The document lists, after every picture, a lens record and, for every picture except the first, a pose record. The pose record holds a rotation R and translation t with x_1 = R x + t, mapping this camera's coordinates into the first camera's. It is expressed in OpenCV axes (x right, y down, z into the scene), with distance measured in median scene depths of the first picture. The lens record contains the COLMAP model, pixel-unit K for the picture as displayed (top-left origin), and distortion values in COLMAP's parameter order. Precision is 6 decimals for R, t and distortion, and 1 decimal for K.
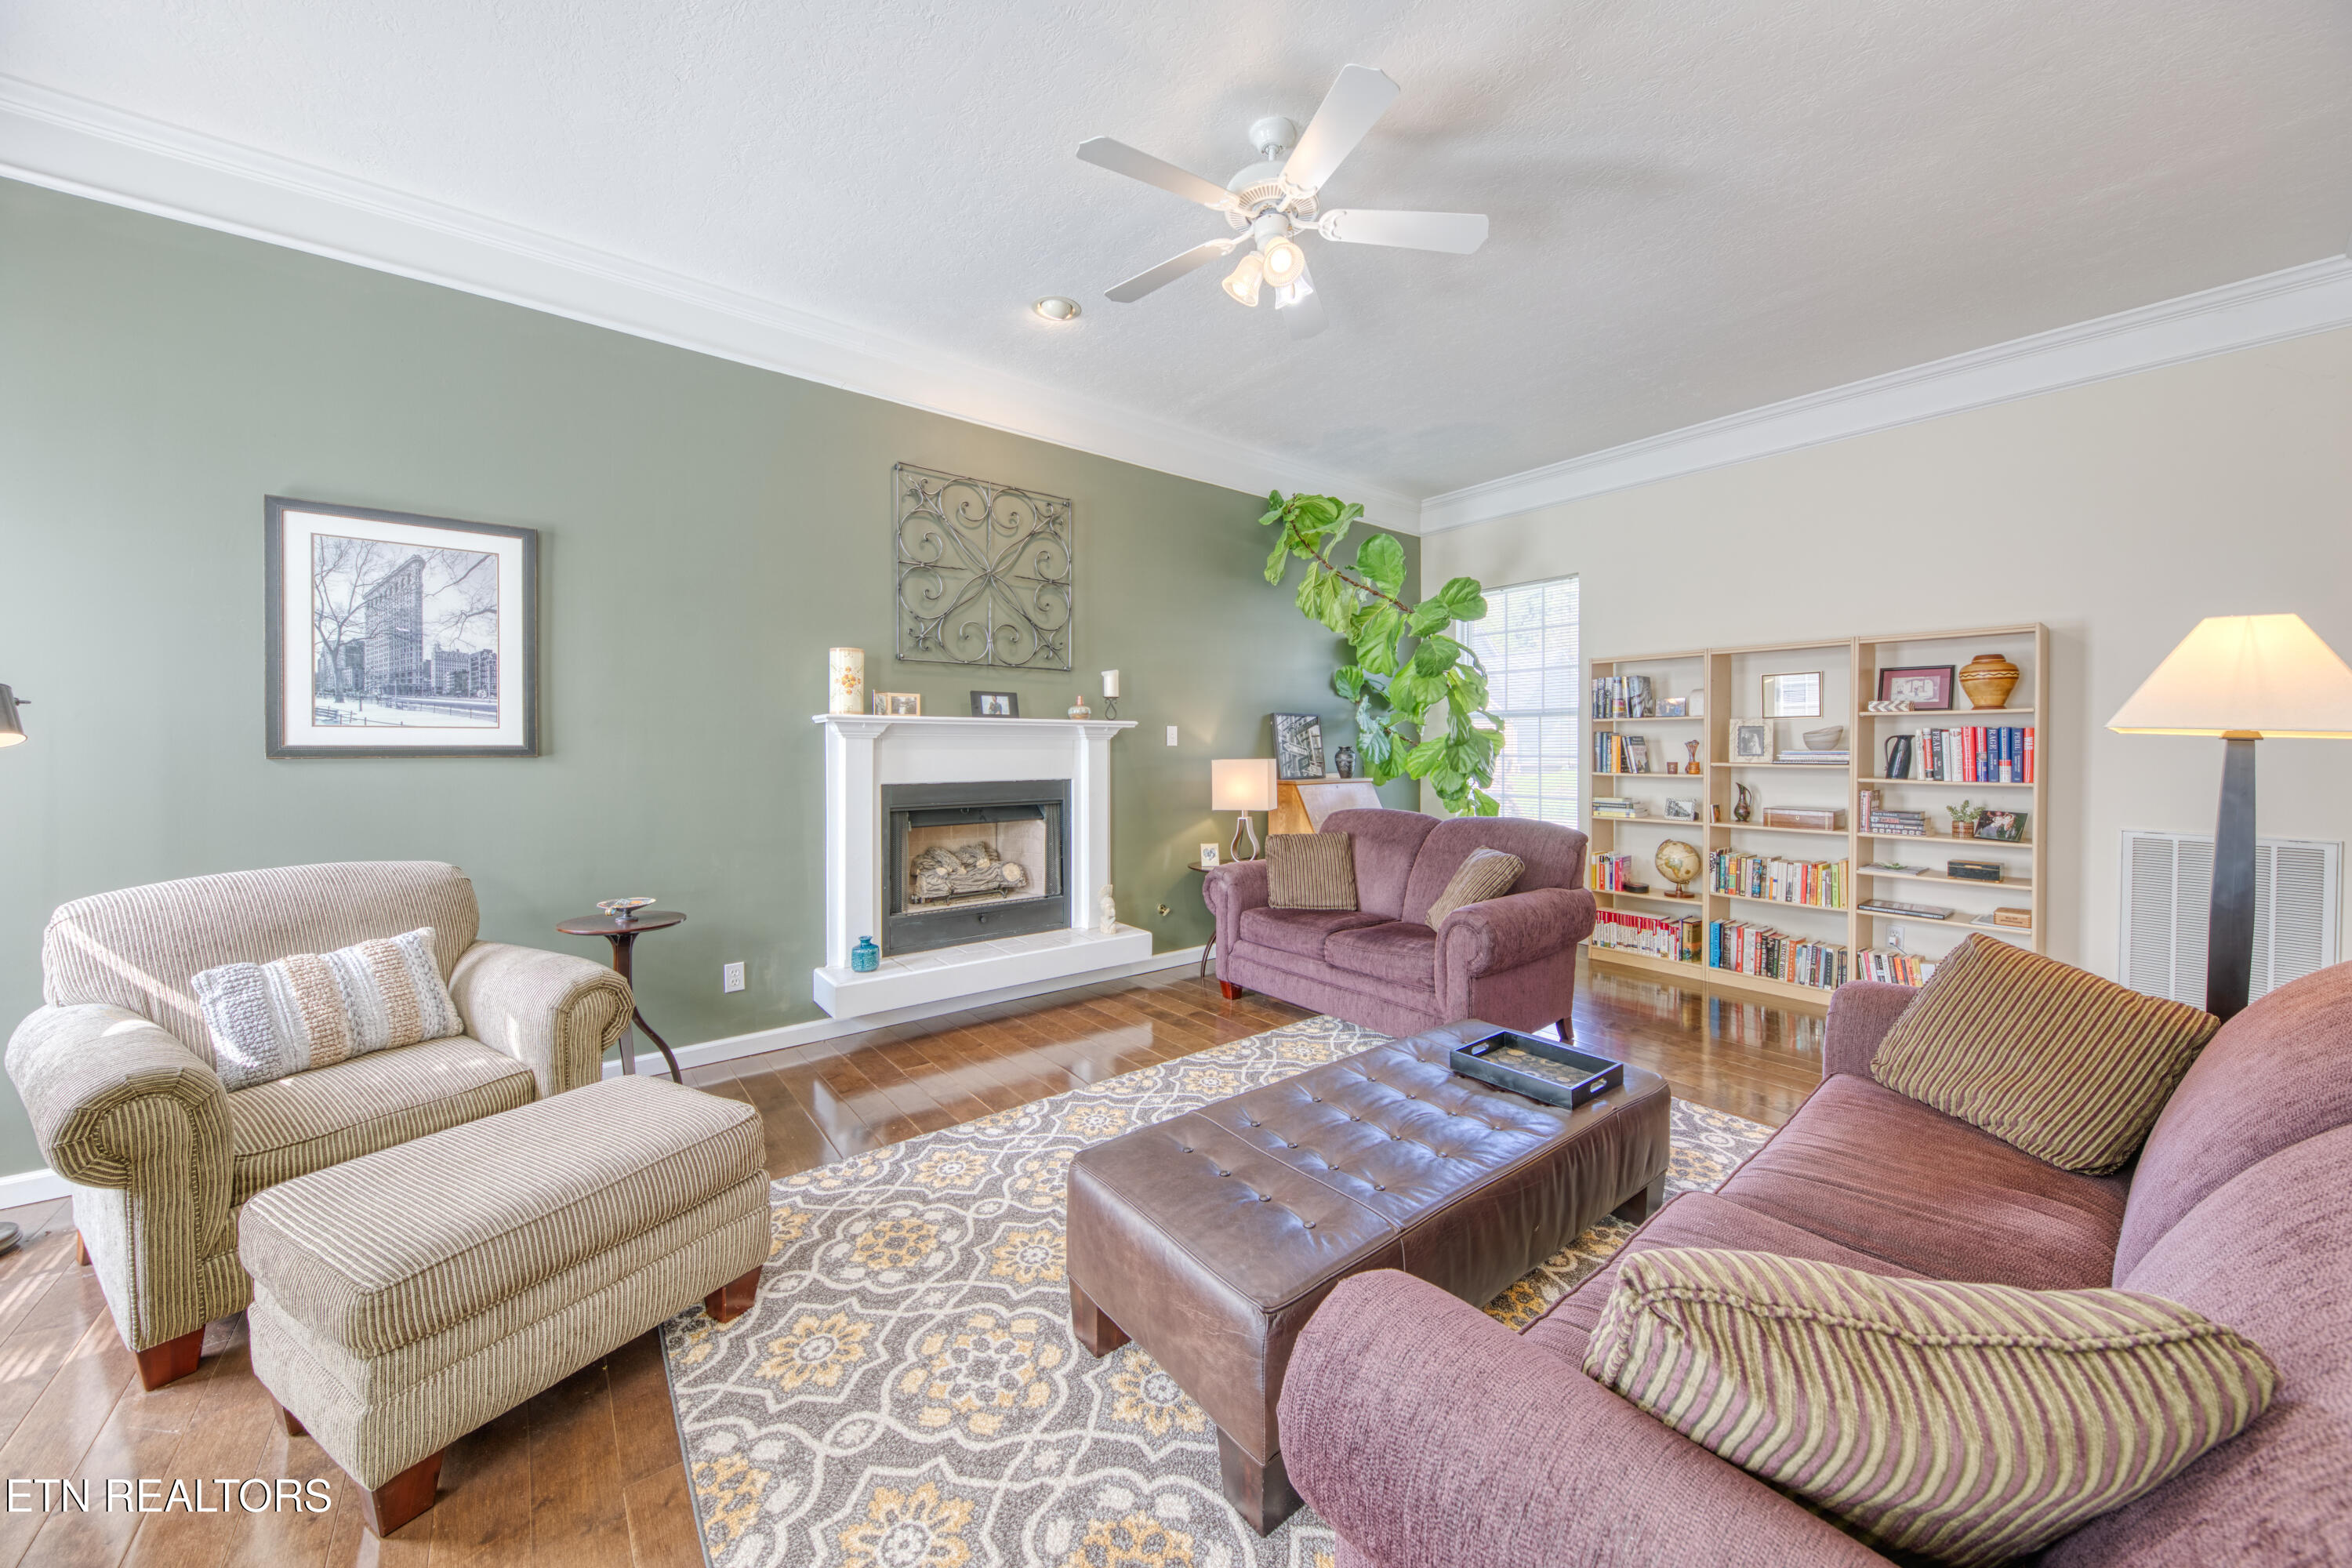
lens RADIAL K [[830.8, 0, 1154.1], [0, 830.8, 748.4], [0, 0, 1]] dist [0.000073, -0.001347]
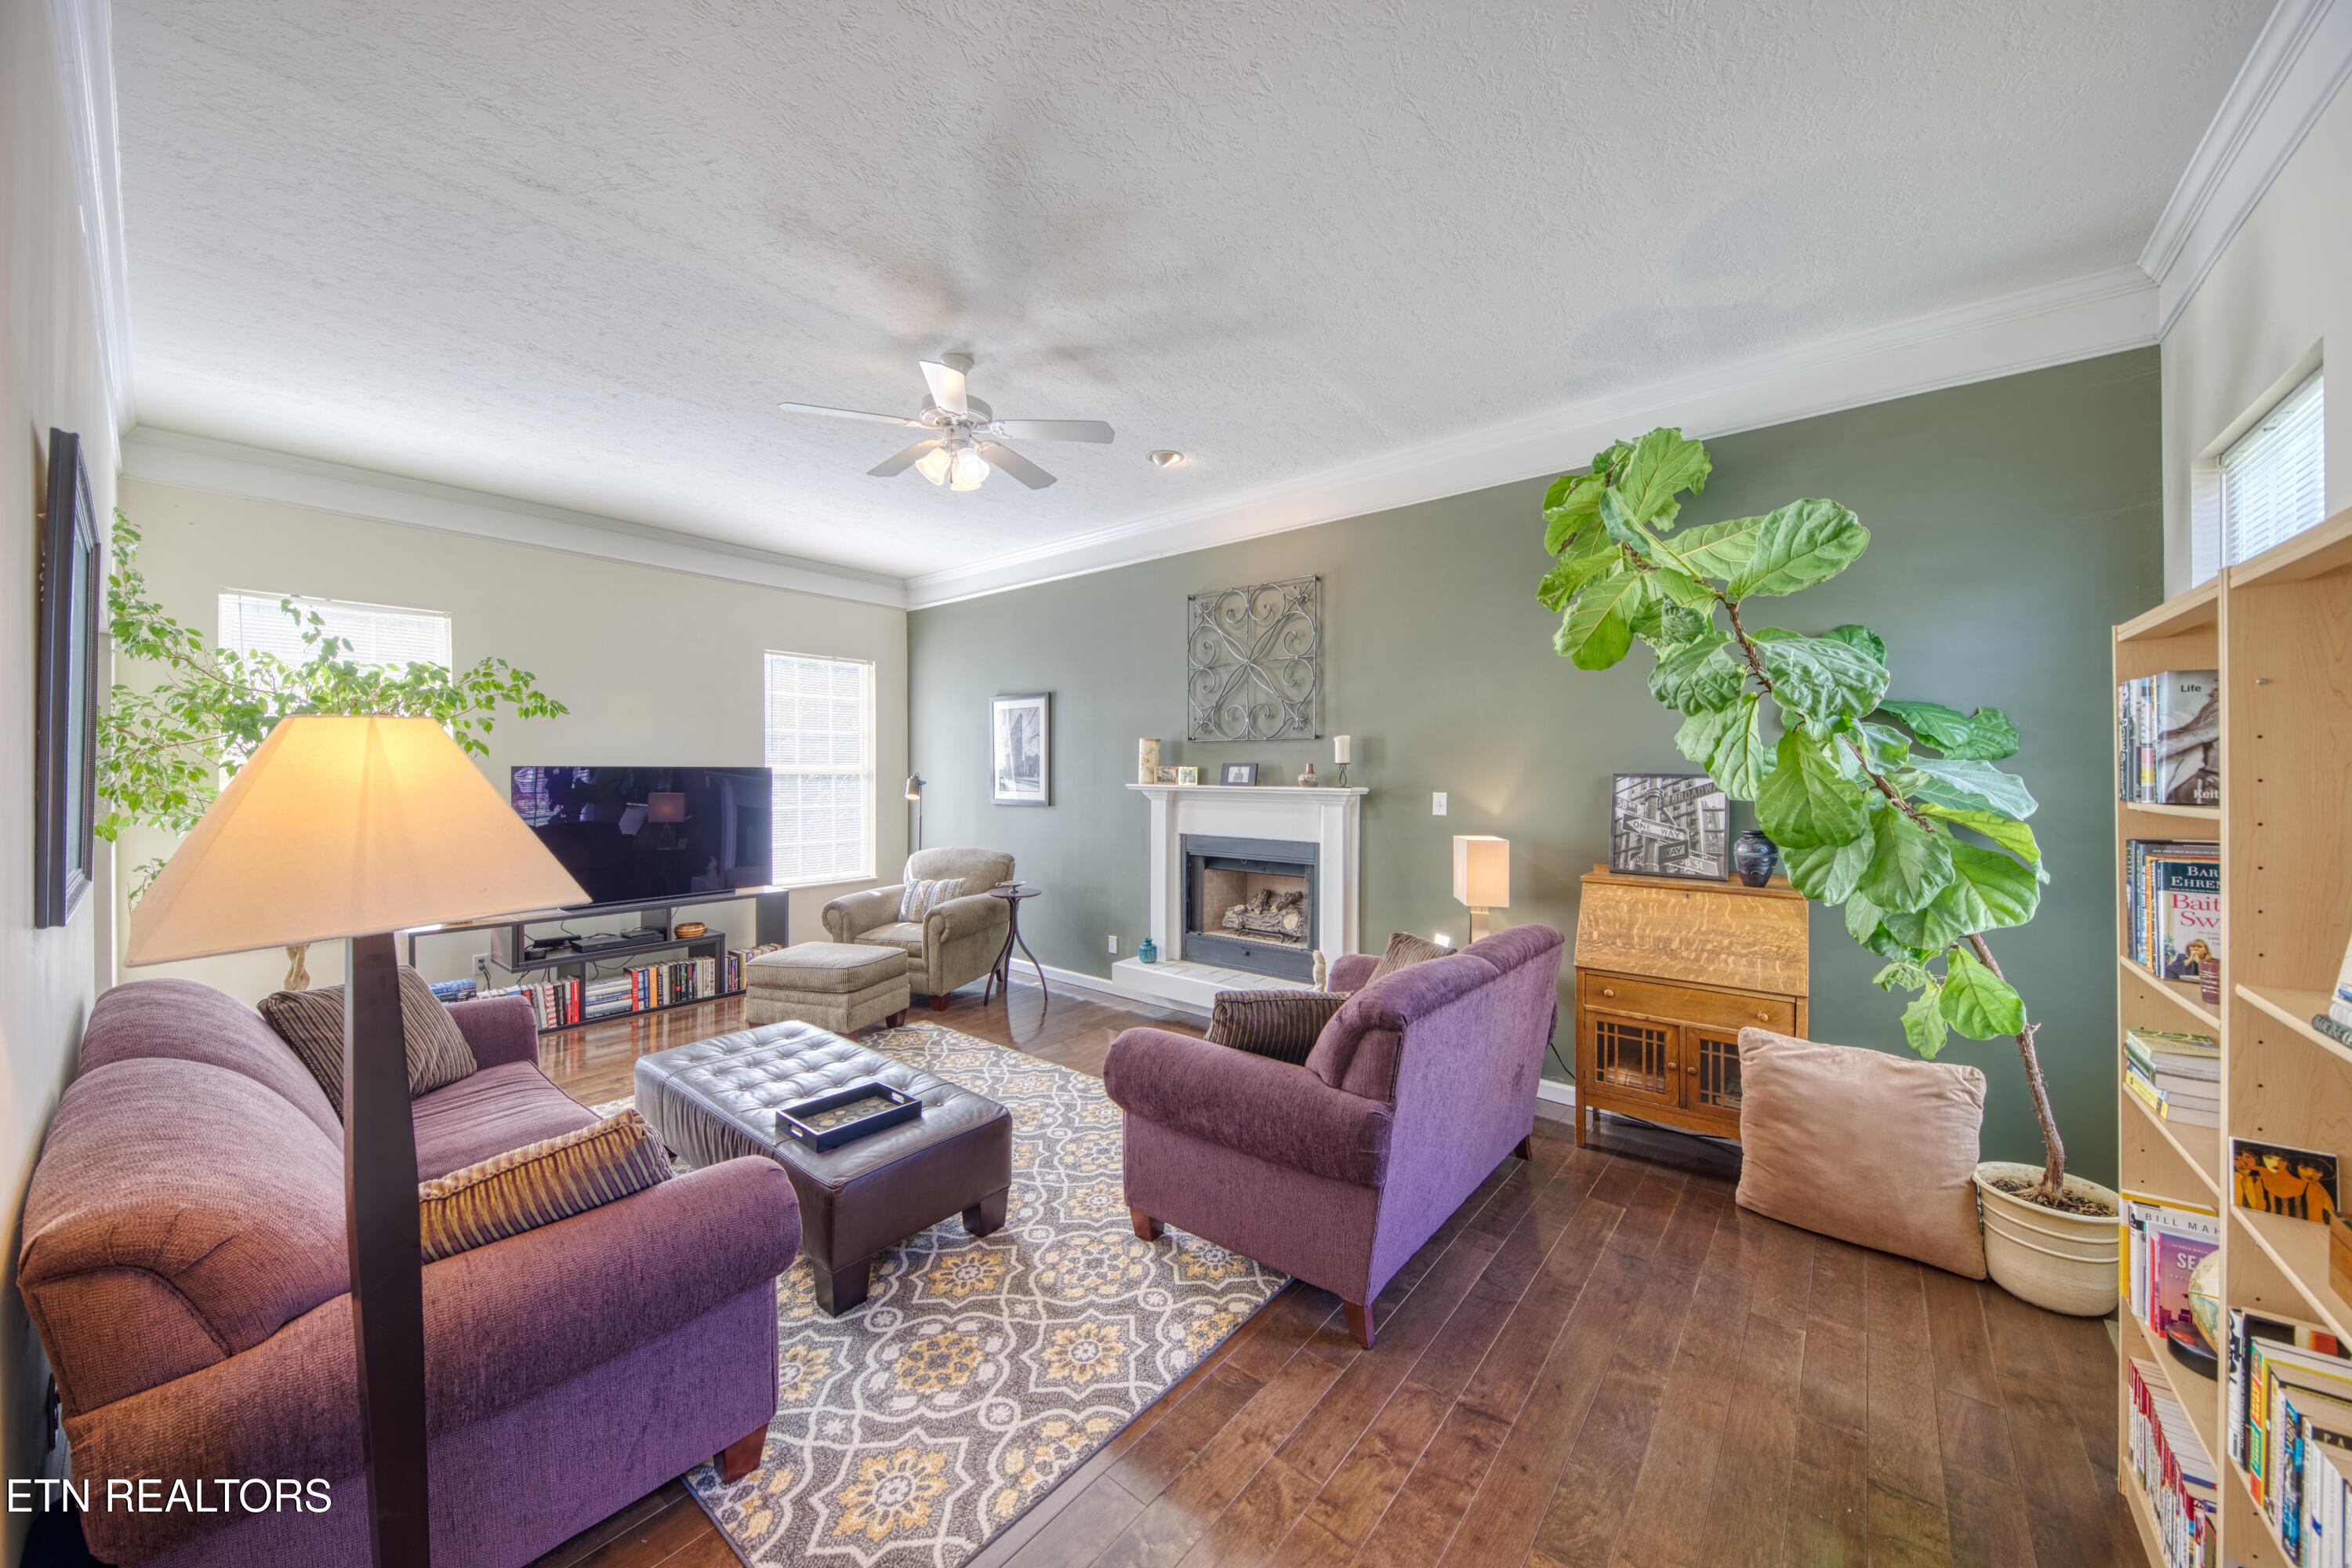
lens RADIAL K [[830.8, 0, 1184.7], [0, 830.8, 776.3], [0, 0, 1]] dist [0.000073, -0.001347]
pose [[0.224074, 0.006318, -0.974552, 0.946225], [-0.004205, 0.999976, 0.005516, -0.055978], [0.974563, 0.002862, 0.224095, 0.656604]]
